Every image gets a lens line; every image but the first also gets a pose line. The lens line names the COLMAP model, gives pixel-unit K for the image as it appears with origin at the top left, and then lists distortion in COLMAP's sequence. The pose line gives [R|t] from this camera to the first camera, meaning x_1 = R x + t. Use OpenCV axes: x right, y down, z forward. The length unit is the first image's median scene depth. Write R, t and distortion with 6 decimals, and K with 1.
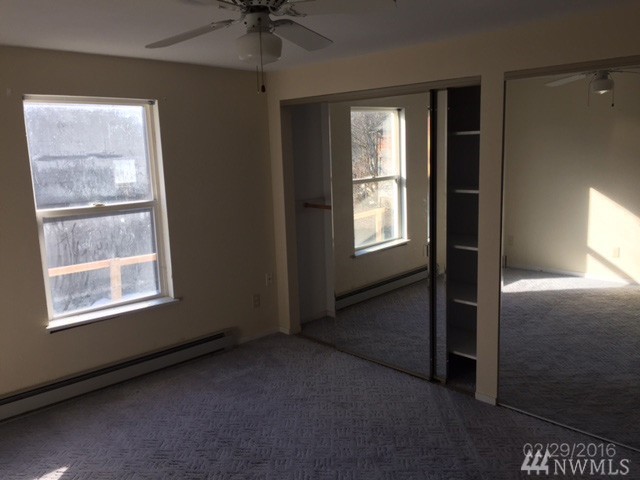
lens RADIAL K [[544.1, 0, 320.4], [0, 544.1, 240.5], [0, 0, 1]] dist [0.054399, -0.081465]
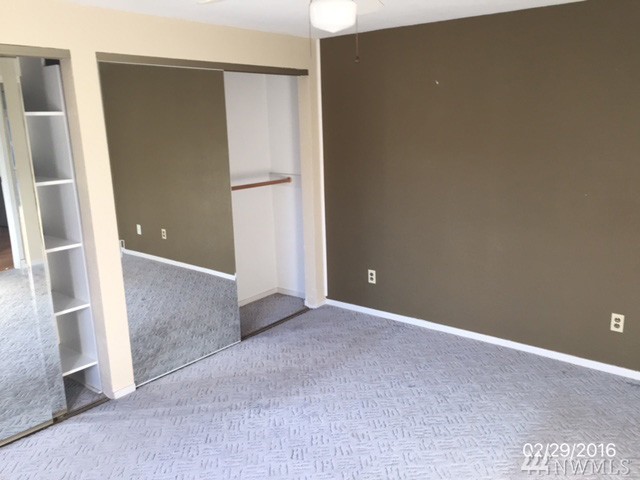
lens RADIAL K [[544.1, 0, 326.9], [0, 544.1, 239.7], [0, 0, 1]] dist [0.054399, -0.081465]
pose [[-0.130261, -0.186561, 0.973769, -0.544164], [0.188988, 0.959458, 0.209100, -0.087930], [-0.973301, 0.211268, -0.089722, 0.580545]]
